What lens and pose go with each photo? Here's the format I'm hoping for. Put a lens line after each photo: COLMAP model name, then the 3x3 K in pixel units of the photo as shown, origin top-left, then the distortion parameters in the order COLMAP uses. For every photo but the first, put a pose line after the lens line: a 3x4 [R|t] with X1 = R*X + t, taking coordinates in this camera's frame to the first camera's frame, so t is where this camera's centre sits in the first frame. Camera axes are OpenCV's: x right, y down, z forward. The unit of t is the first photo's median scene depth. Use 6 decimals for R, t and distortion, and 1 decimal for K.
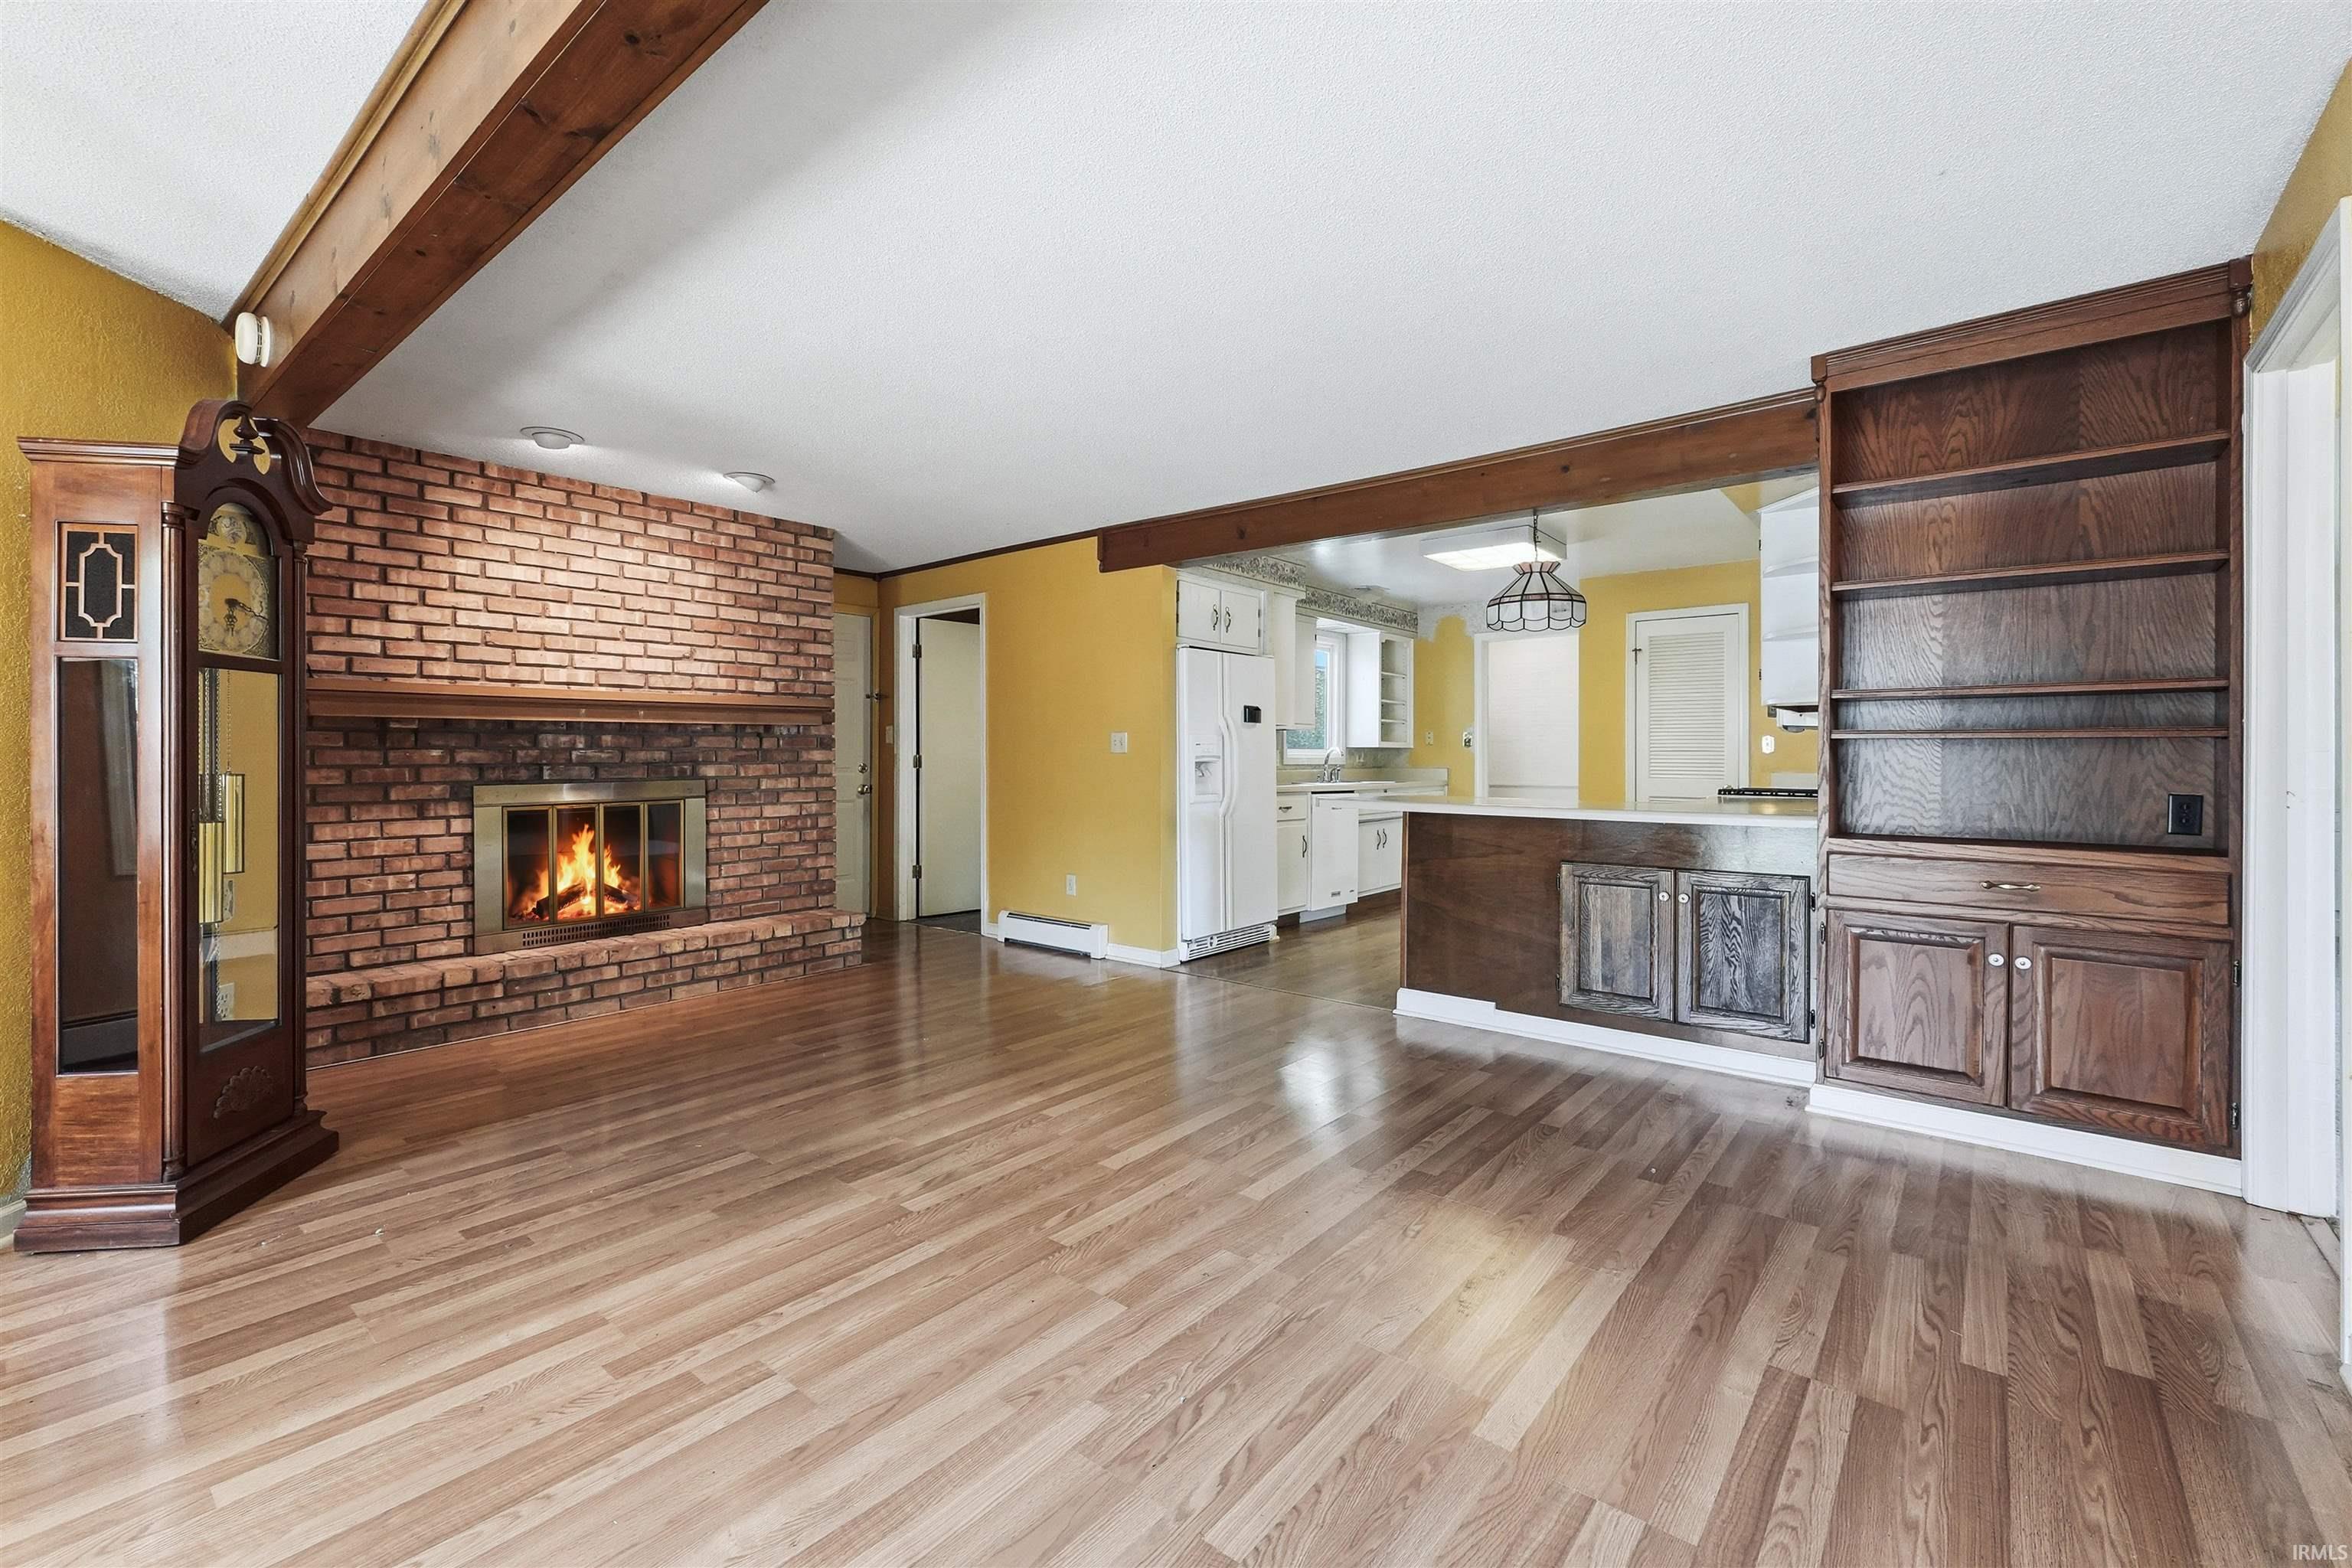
lens RADIAL K [[992.3, 0, 1160.5], [0, 992.3, 762.3], [0, 0, 1]] dist [-0.001922, 0.000104]
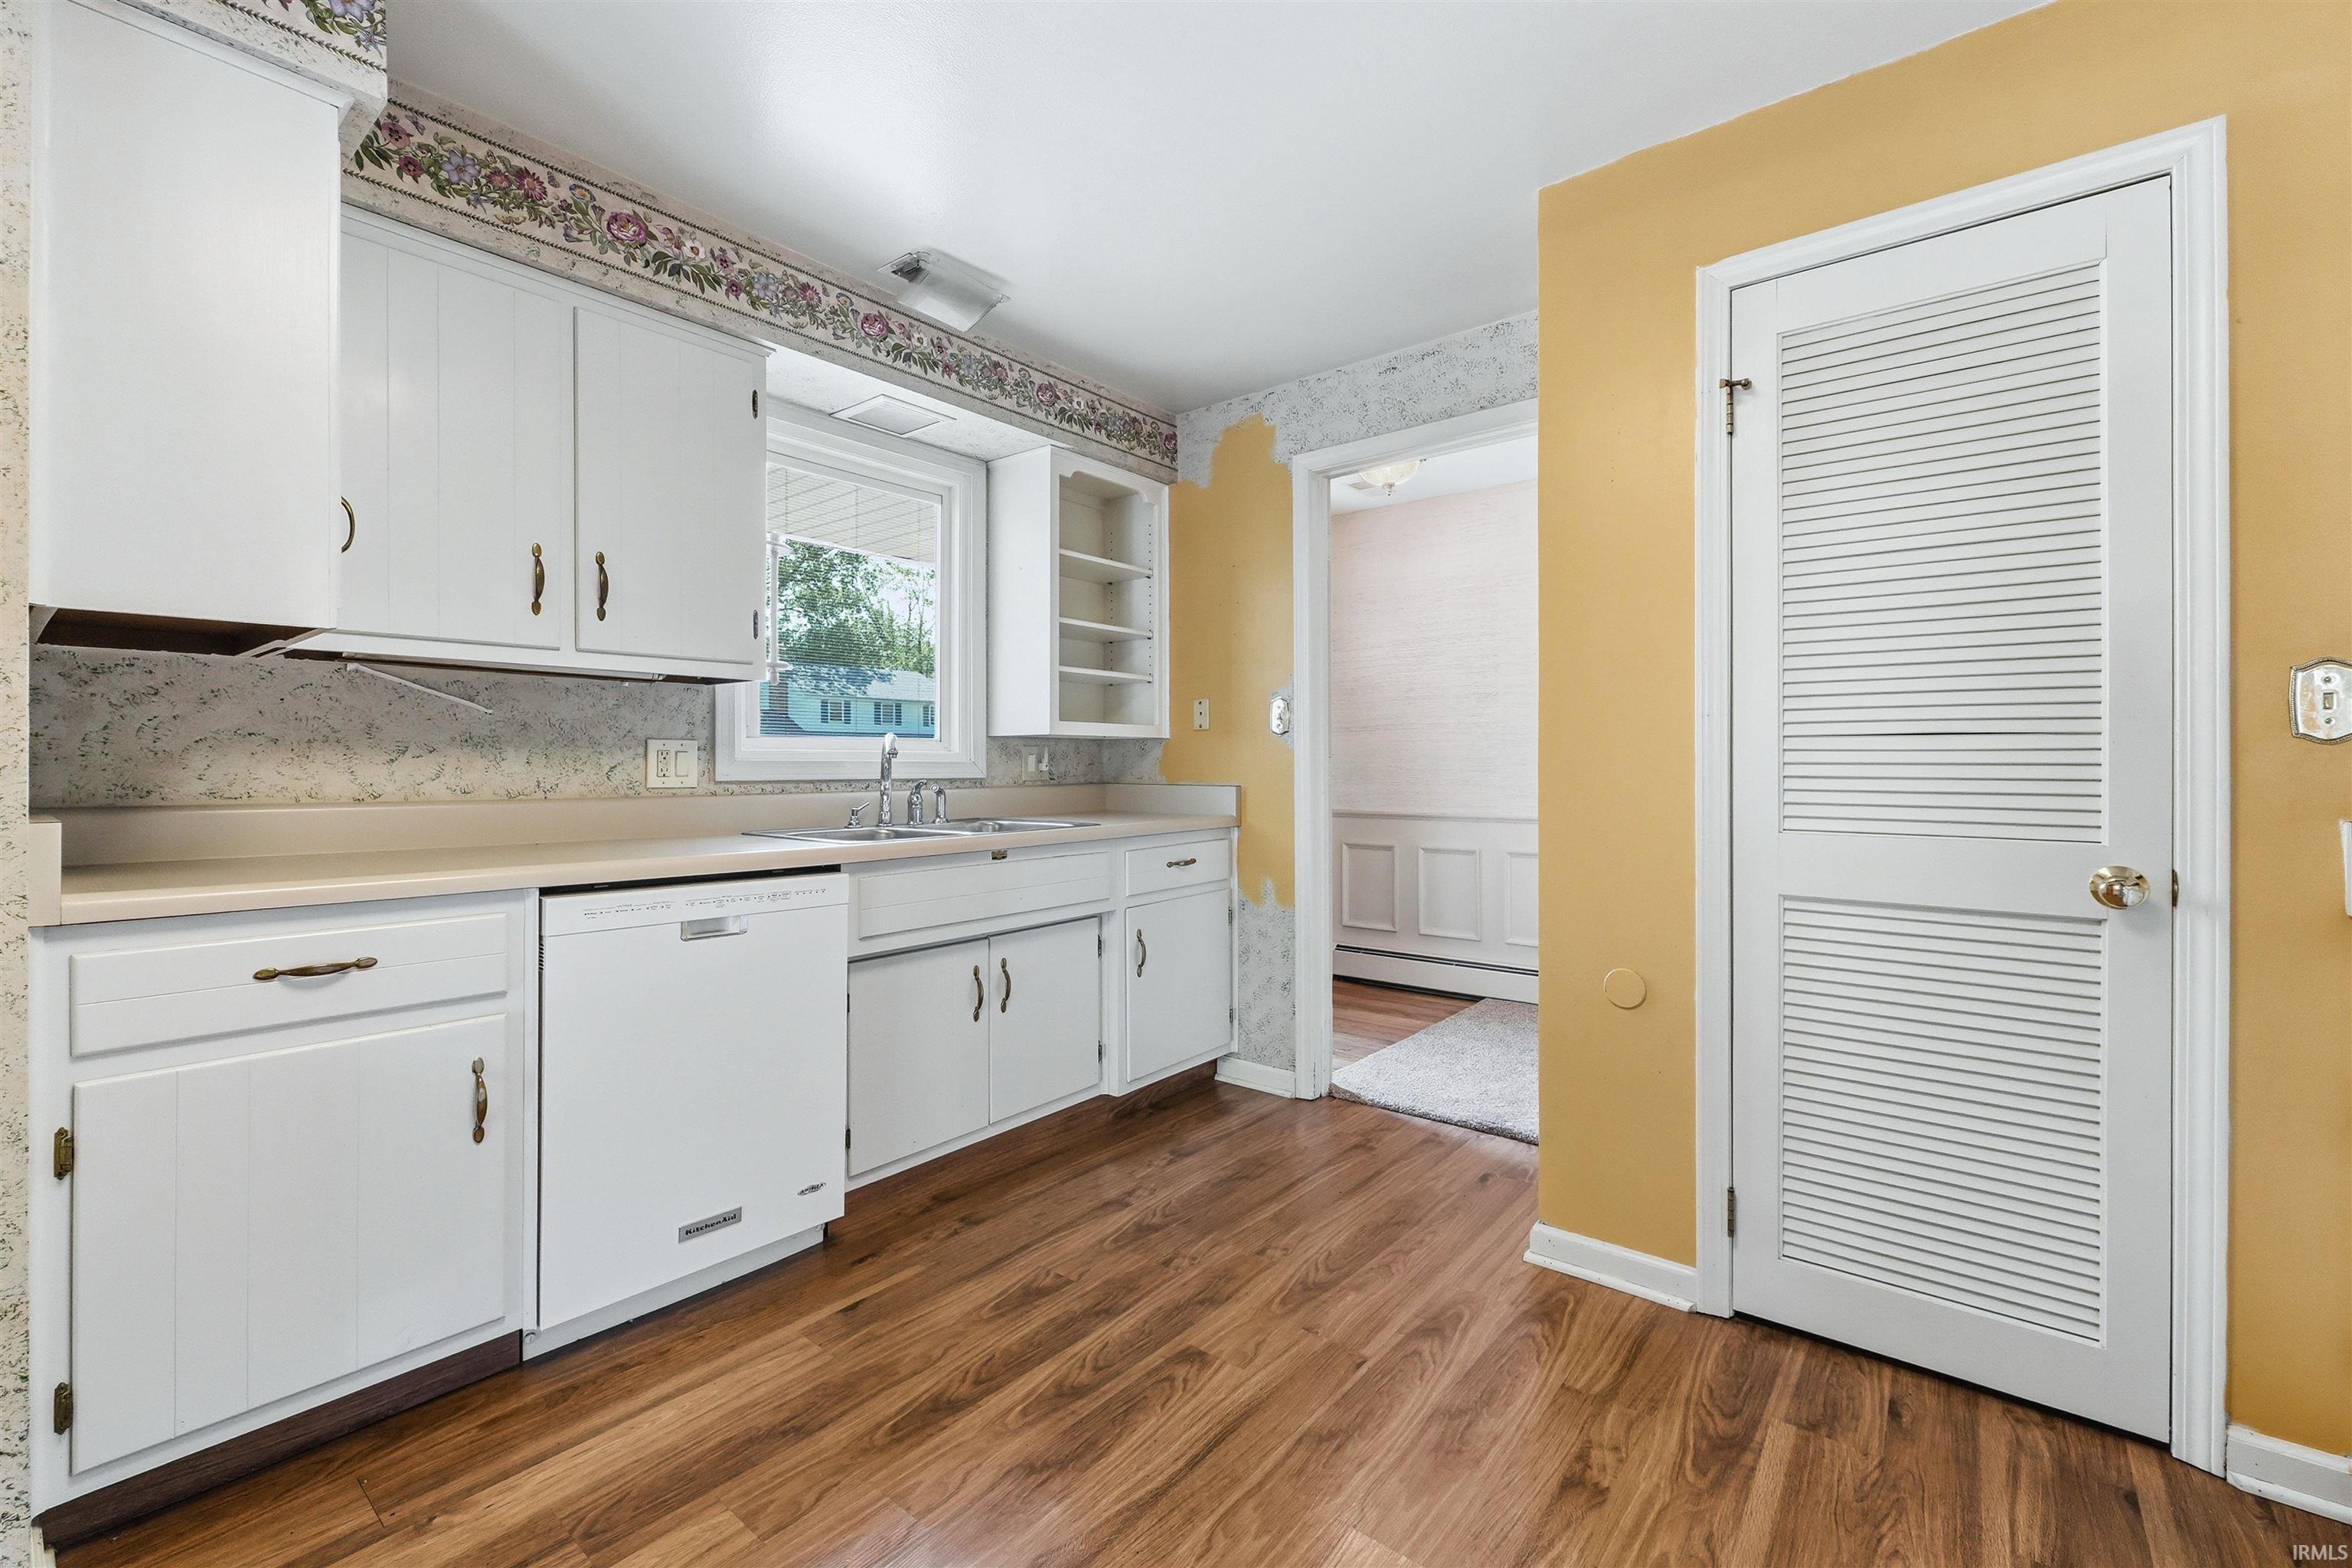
lens RADIAL K [[992.3, 0, 1163.7], [0, 992.3, 764.8], [0, 0, 1]] dist [-0.001922, 0.000104]
pose [[0.999938, -0.001891, 0.010967, 0.485104], [0.001913, 0.999996, -0.002015, -0.004523], [-0.010963, 0.002036, 0.999938, 1.115679]]
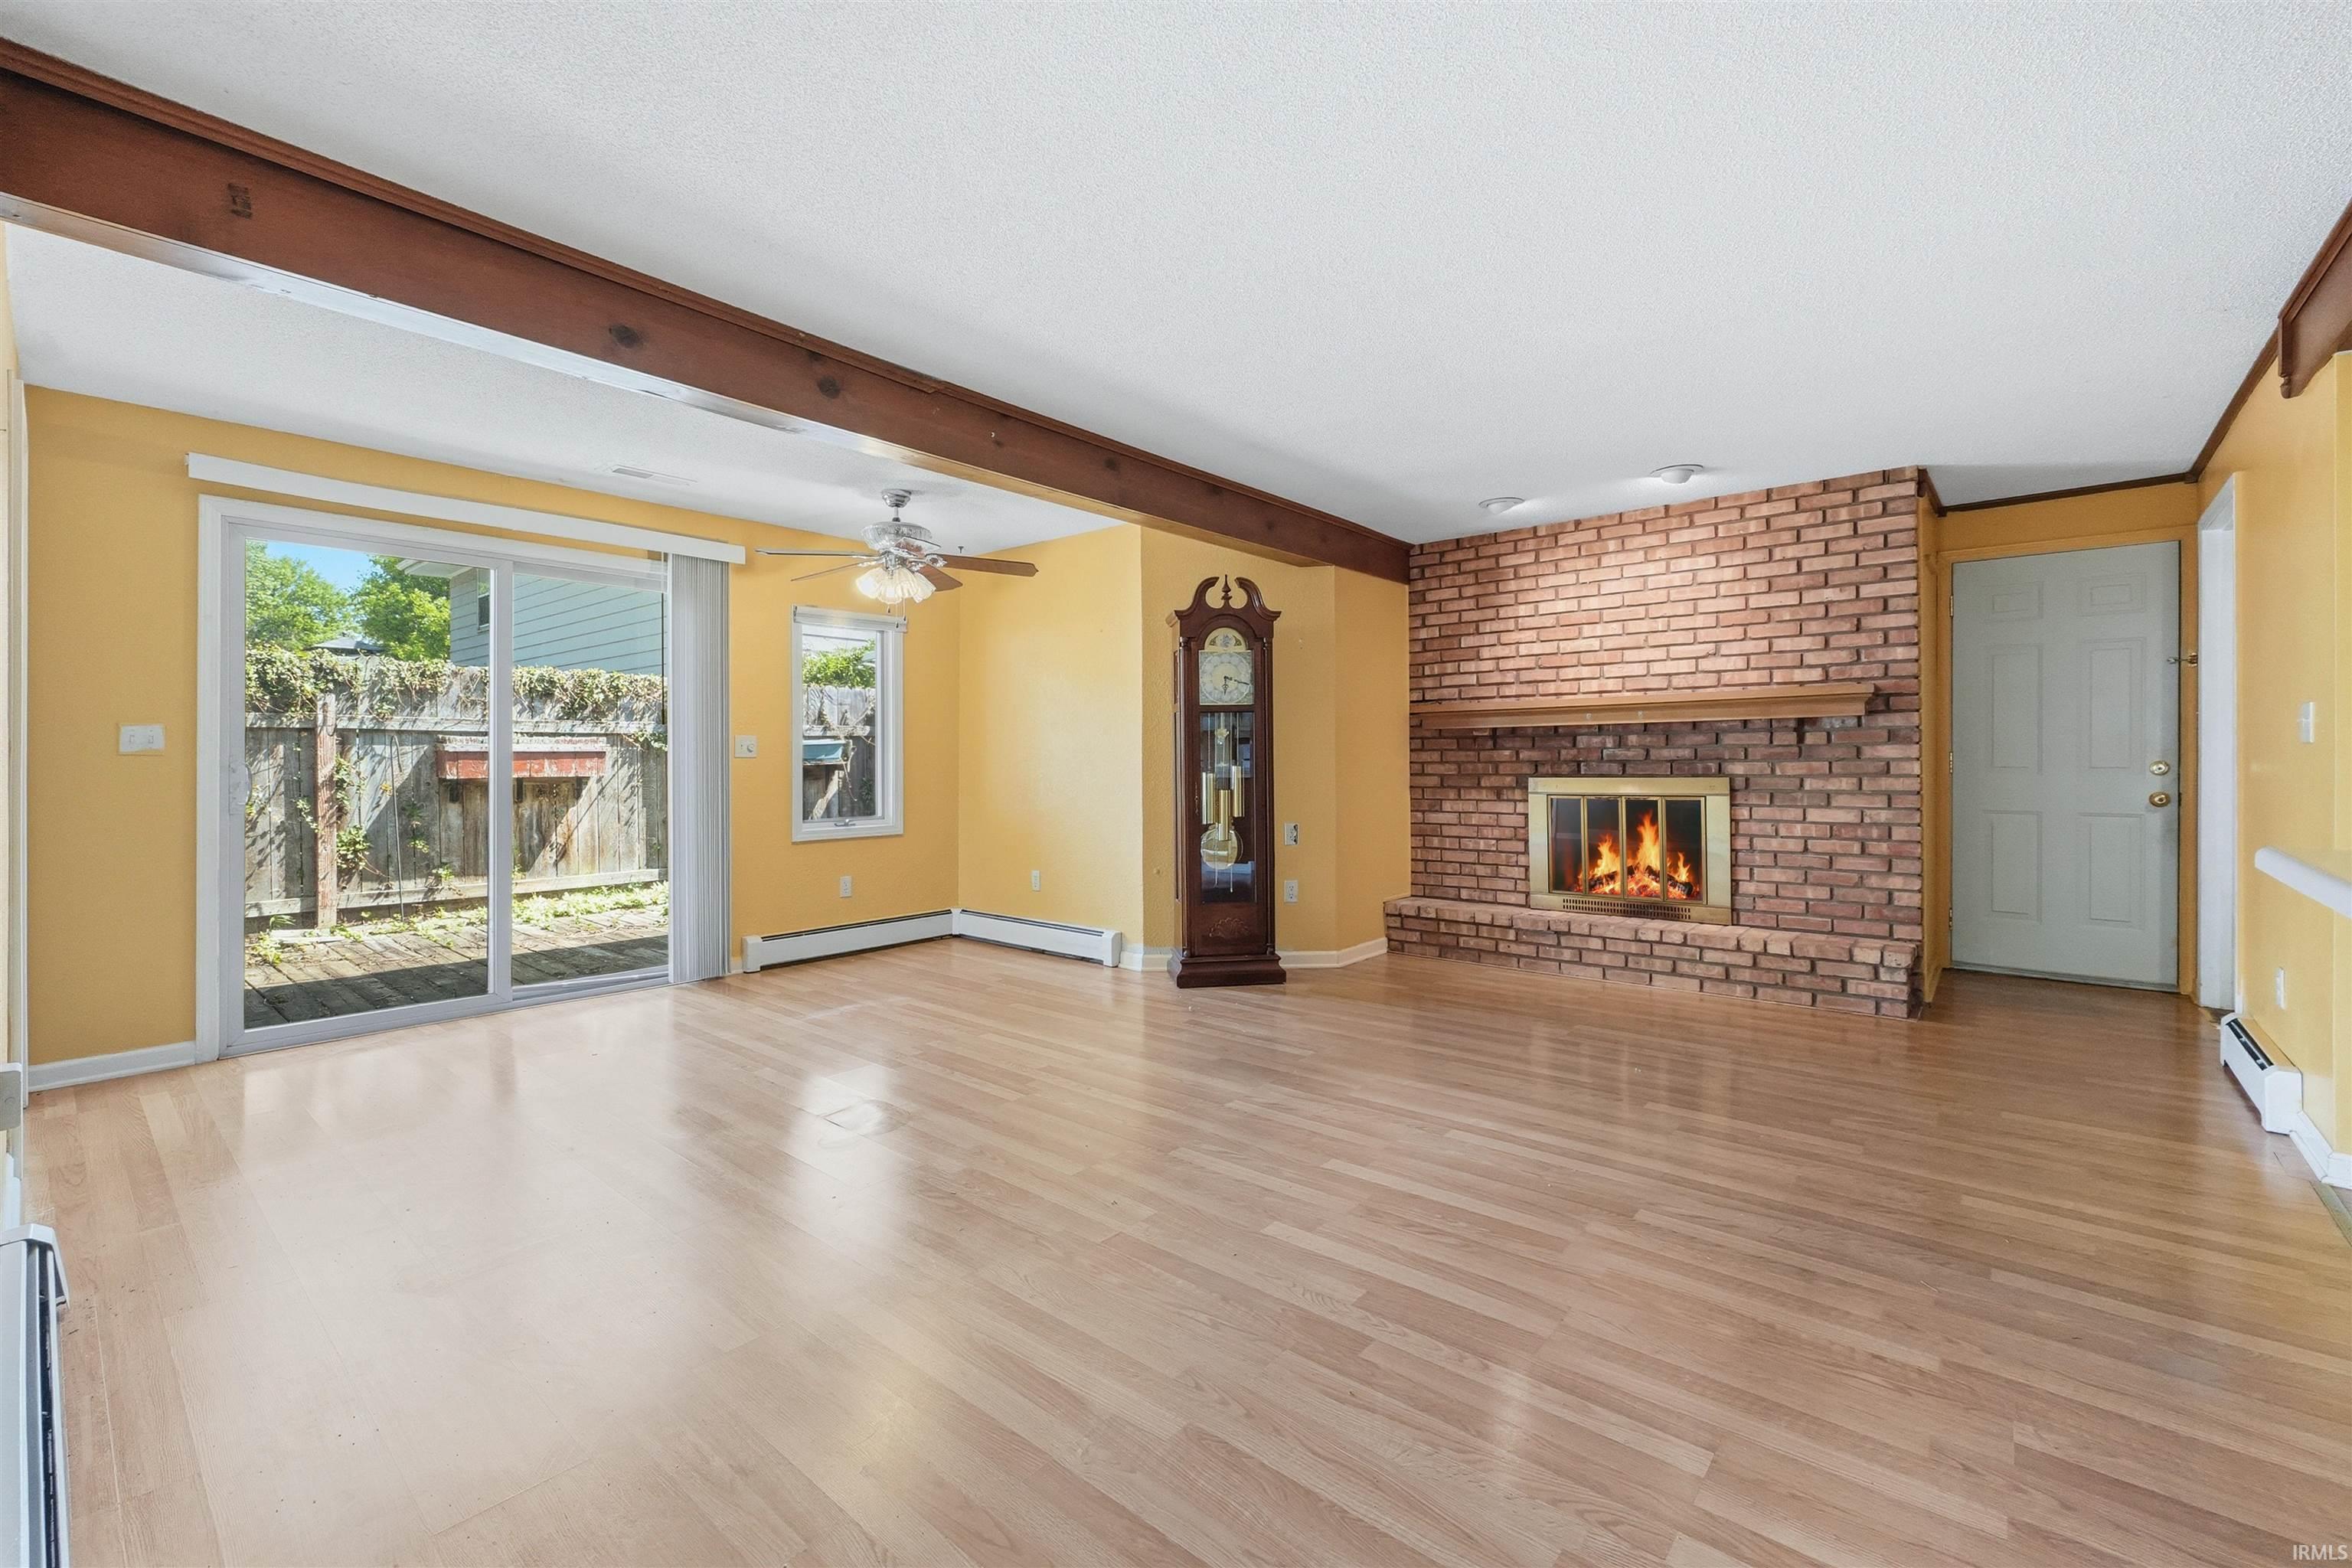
lens RADIAL K [[992.3, 0, 1178.4], [0, 992.3, 753.3], [0, 0, 1]] dist [-0.001922, 0.000104]
pose [[-0.003081, -0.003577, -0.999989, 0.597424], [-0.000103, 0.999994, -0.003576, -0.003119], [0.999995, 0.000092, -0.003081, 0.532129]]
